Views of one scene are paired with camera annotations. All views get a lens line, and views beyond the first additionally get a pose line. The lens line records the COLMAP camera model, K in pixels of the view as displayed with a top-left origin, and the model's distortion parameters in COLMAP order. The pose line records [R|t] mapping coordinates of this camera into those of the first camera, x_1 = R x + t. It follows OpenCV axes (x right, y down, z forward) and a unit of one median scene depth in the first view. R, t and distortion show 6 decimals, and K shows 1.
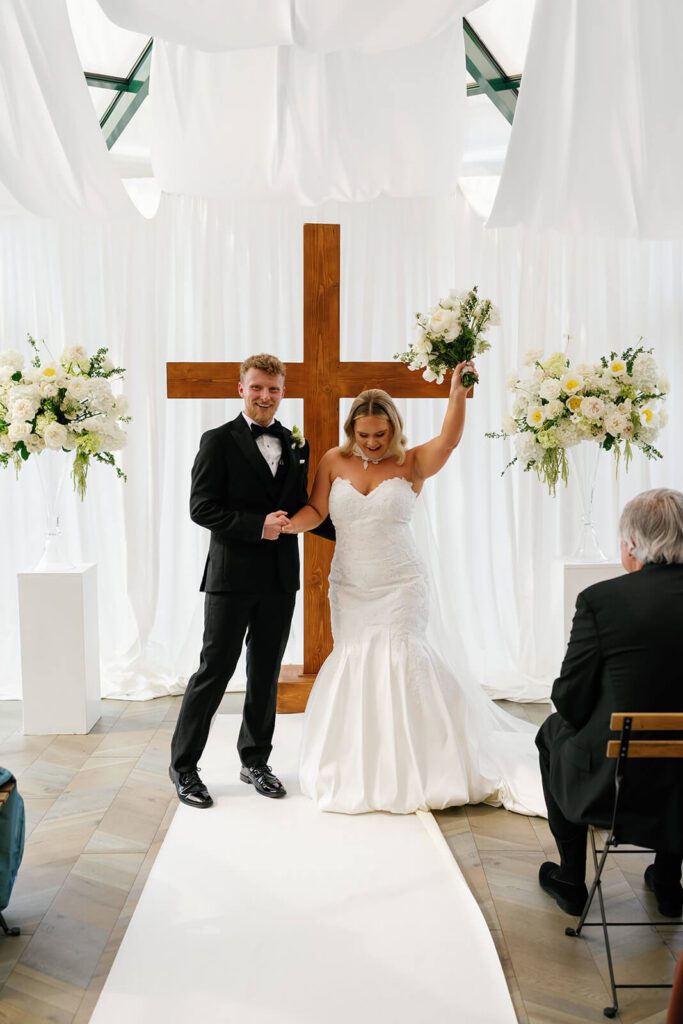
lens RADIAL K [[865.6, 0, 341.5], [0, 865.6, 512.0], [0, 0, 1]] dist [-0.003129, 0.000498]
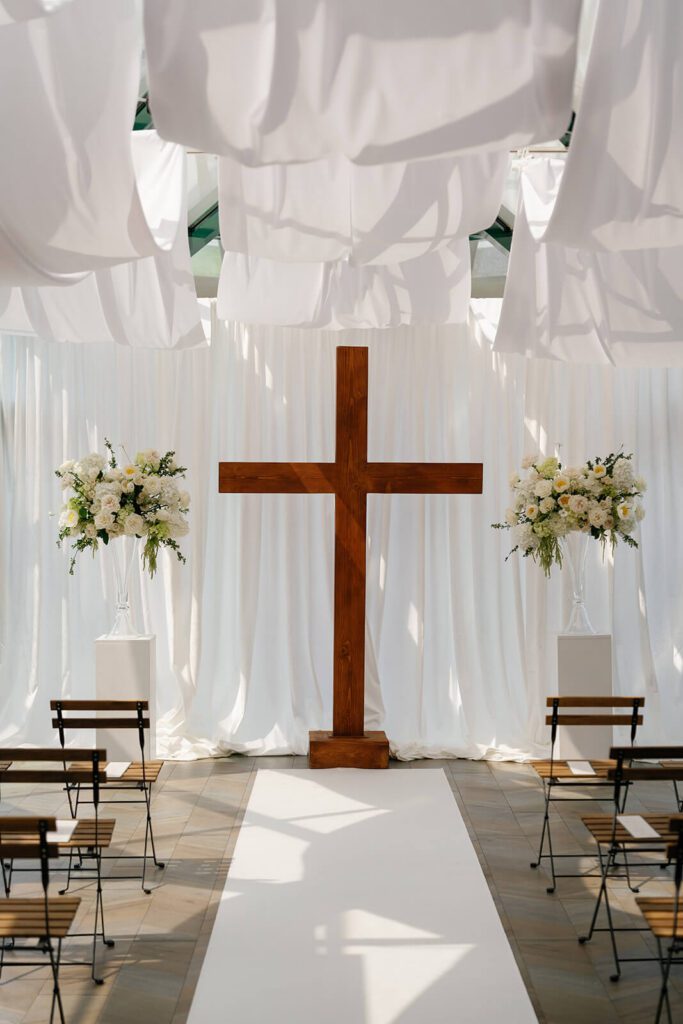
lens RADIAL K [[1594.7, 0, 341.5], [0, 1594.7, 512.0], [0, 0, 1]] dist [-0.008220, -0.018582]
pose [[0.999852, 0.006275, 0.016034, -0.073950], [-0.004784, 0.995805, -0.091376, 0.093620], [-0.016540, 0.091286, 0.995687, -1.186475]]
